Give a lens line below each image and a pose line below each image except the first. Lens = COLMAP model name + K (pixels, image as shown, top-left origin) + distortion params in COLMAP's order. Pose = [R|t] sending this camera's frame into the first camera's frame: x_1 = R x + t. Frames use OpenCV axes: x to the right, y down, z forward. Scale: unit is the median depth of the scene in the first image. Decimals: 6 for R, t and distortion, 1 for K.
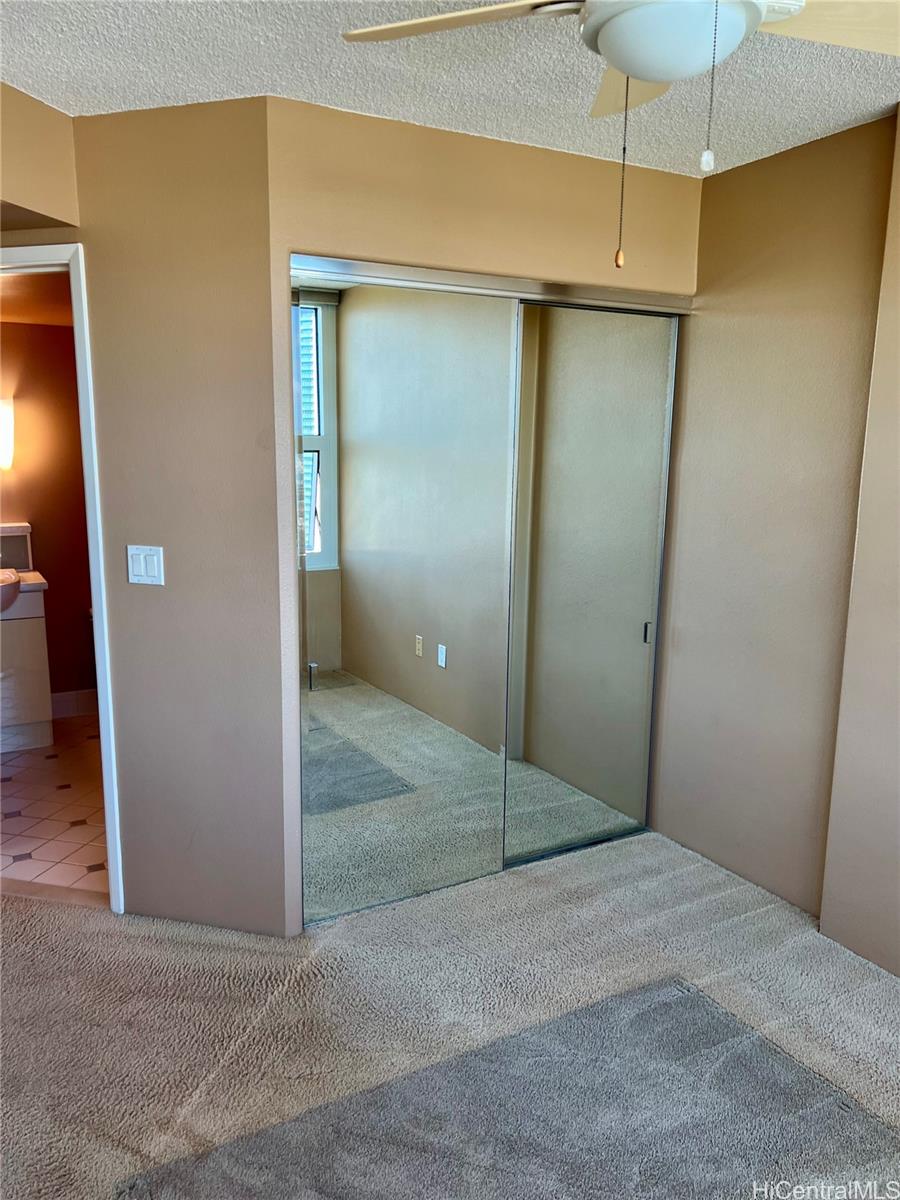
lens RADIAL K [[915.3, 0, 449.5], [0, 915.3, 603.2], [0, 0, 1]] dist [0.045592, -0.048311]
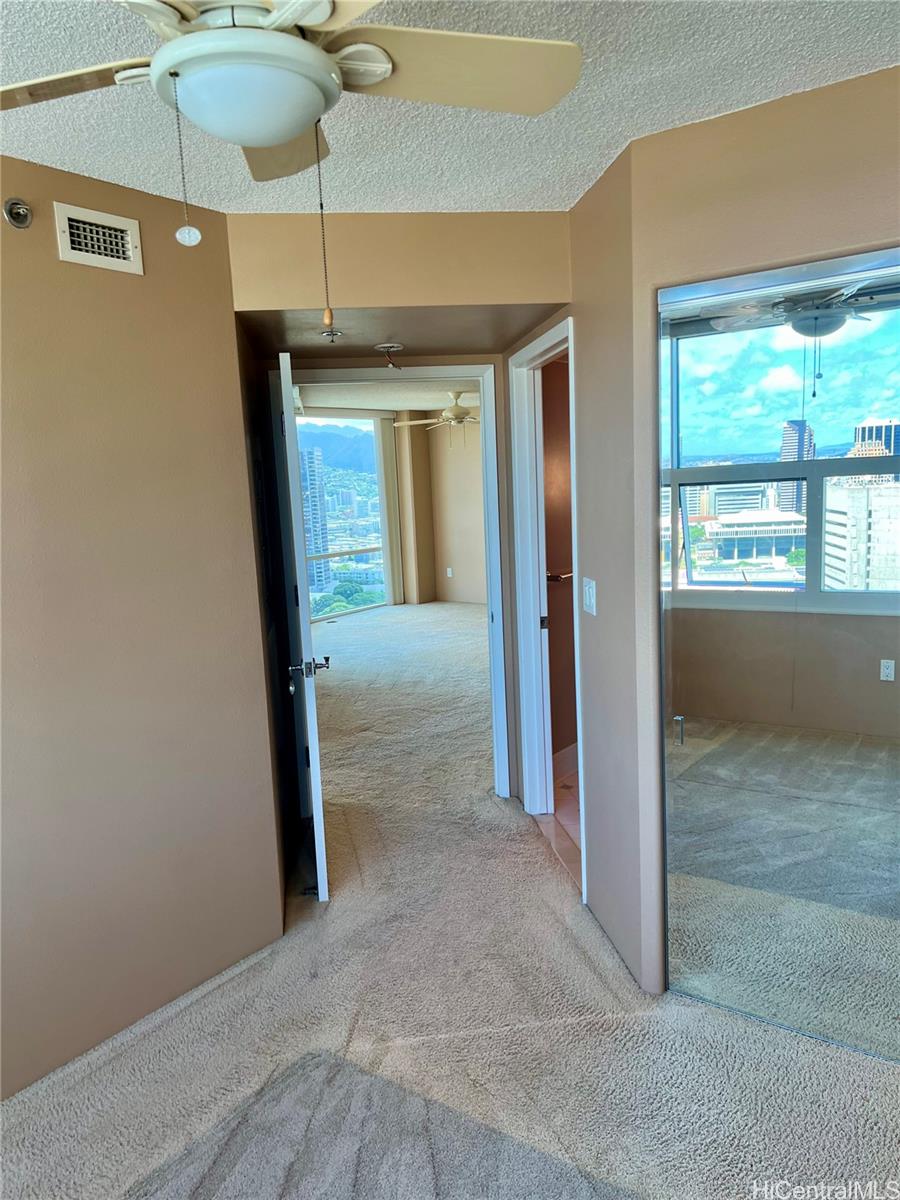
lens RADIAL K [[915.3, 0, 451.9], [0, 915.3, 603.2], [0, 0, 1]] dist [0.045592, -0.048311]
pose [[0.405548, 0.097675, -0.908840, 0.762304], [-0.110418, 0.992228, 0.057365, -0.097814], [0.907380, 0.077088, 0.413182, 0.497988]]
